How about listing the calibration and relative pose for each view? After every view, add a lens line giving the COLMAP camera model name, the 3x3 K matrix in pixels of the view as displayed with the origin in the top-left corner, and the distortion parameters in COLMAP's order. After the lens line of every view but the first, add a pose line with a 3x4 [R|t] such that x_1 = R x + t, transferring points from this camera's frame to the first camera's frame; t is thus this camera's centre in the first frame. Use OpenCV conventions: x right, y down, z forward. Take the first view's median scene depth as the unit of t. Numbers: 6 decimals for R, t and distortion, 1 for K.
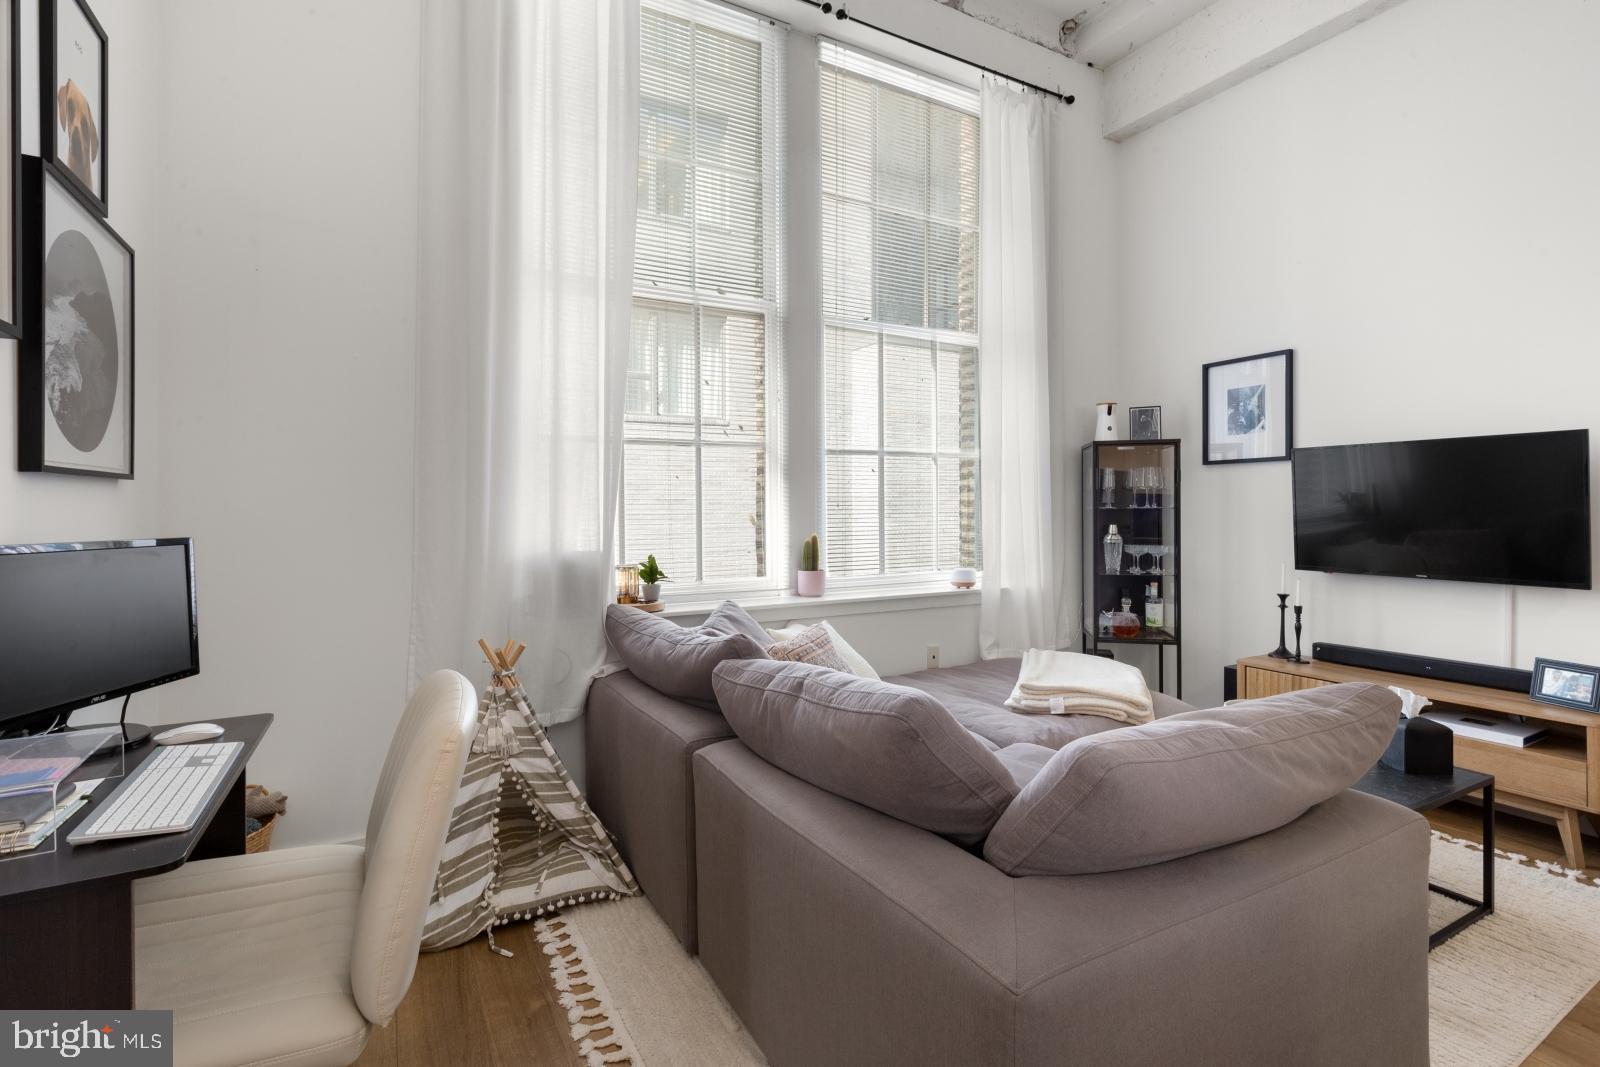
lens RADIAL K [[743.7, 0, 796.1], [0, 743.7, 503.5], [0, 0, 1]] dist [0.006031, -0.000991]
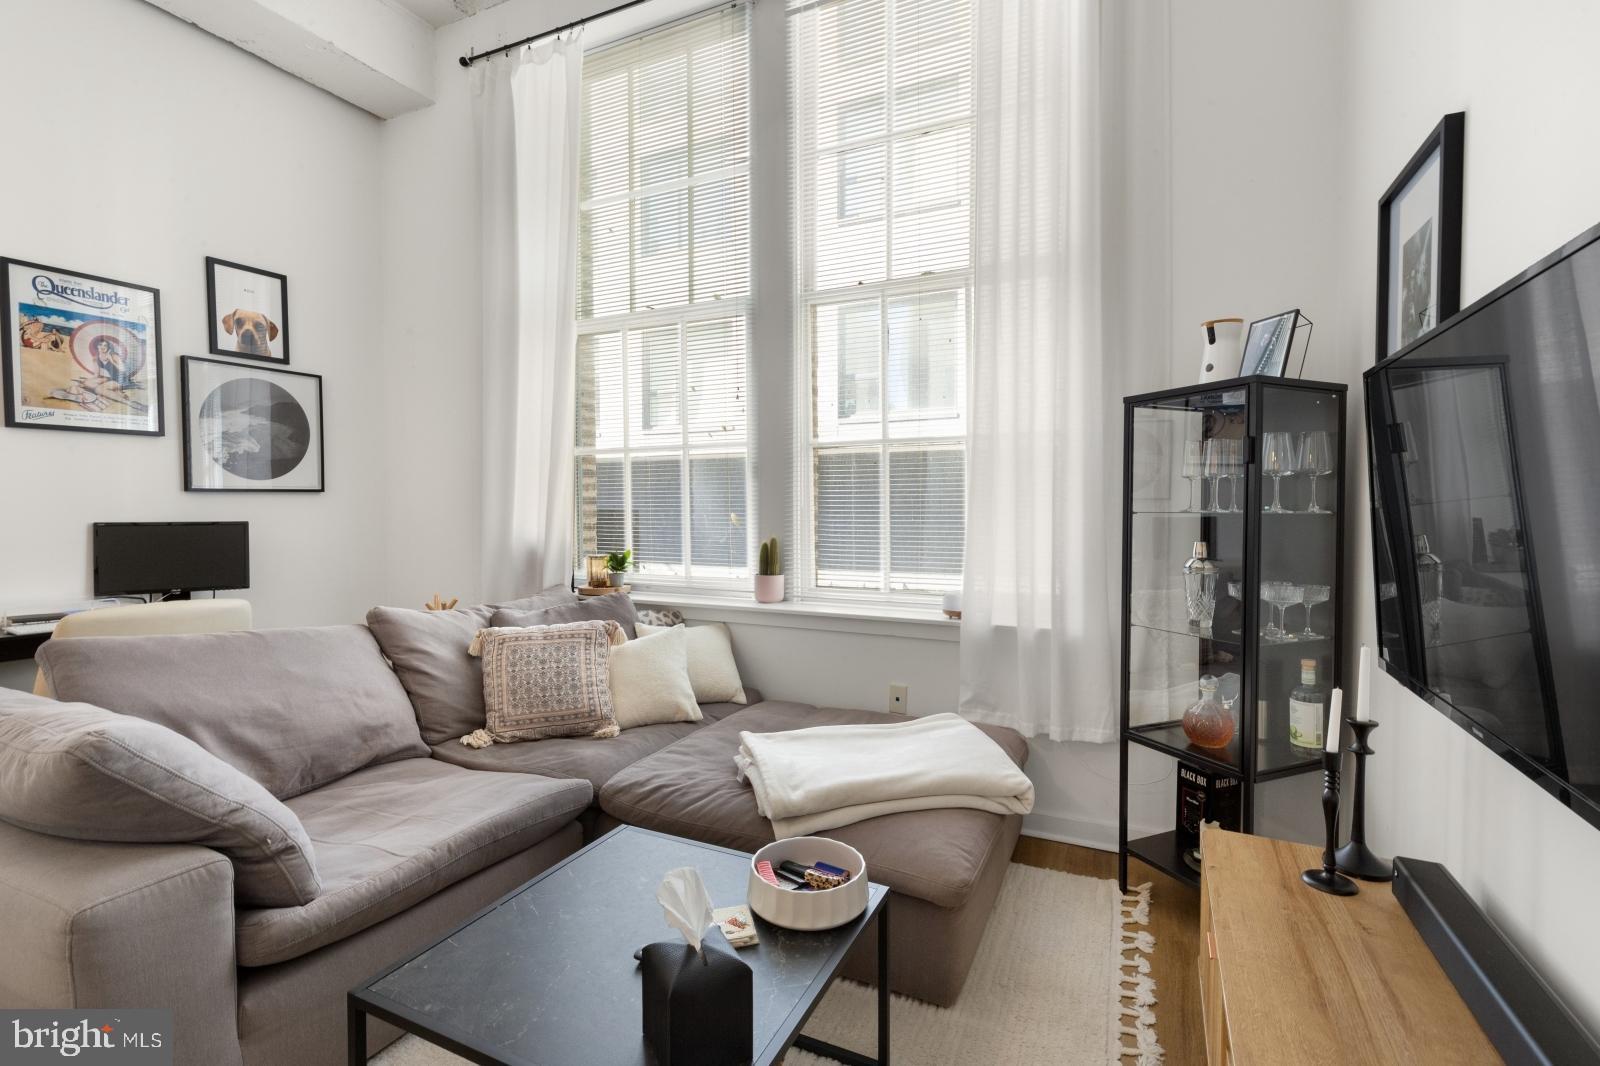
lens RADIAL K [[743.7, 0, 792.0], [0, 743.7, 518.1], [0, 0, 1]] dist [0.006031, -0.000991]
pose [[0.580887, 0.017083, -0.813805, 0.786441], [0.002844, 0.999731, 0.023015, -0.002996], [0.813979, -0.015683, 0.580682, 0.477448]]
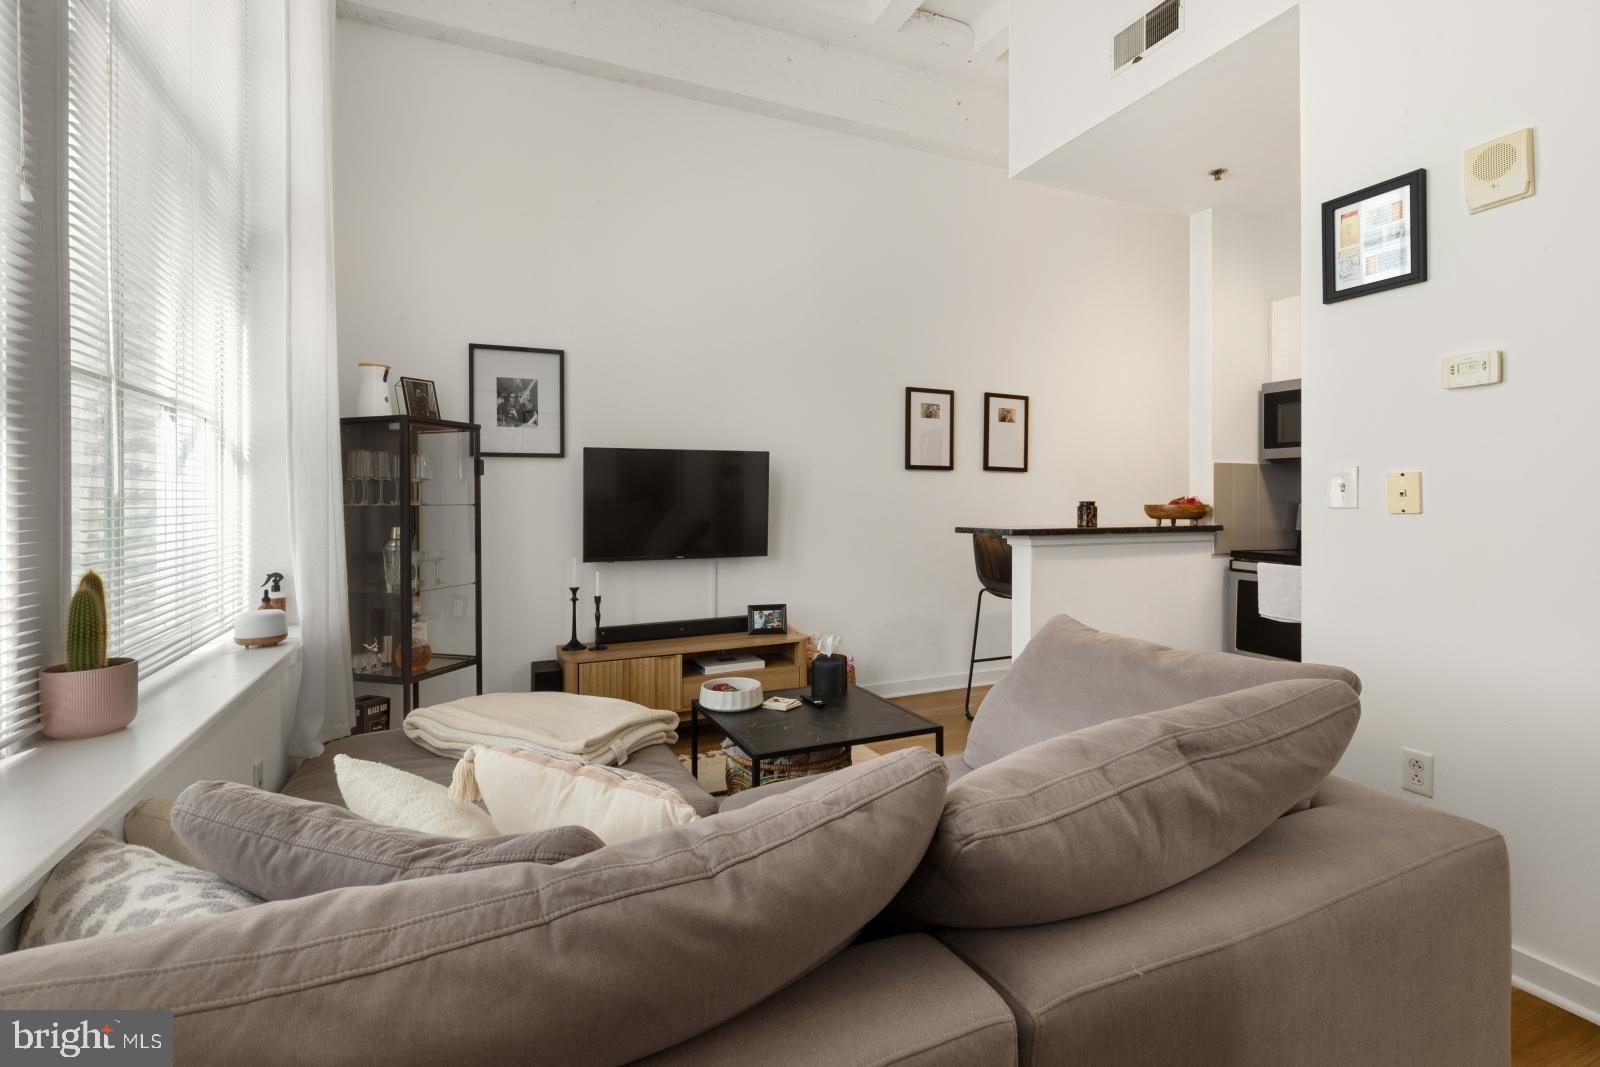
lens RADIAL K [[743.7, 0, 771.8], [0, 743.7, 498.3], [0, 0, 1]] dist [0.006031, -0.000991]
pose [[0.085176, 0.007567, 0.996337, -0.336715], [0.002102, 0.999968, -0.007774, 0.006395], [-0.996364, 0.002756, 0.085158, 0.619250]]
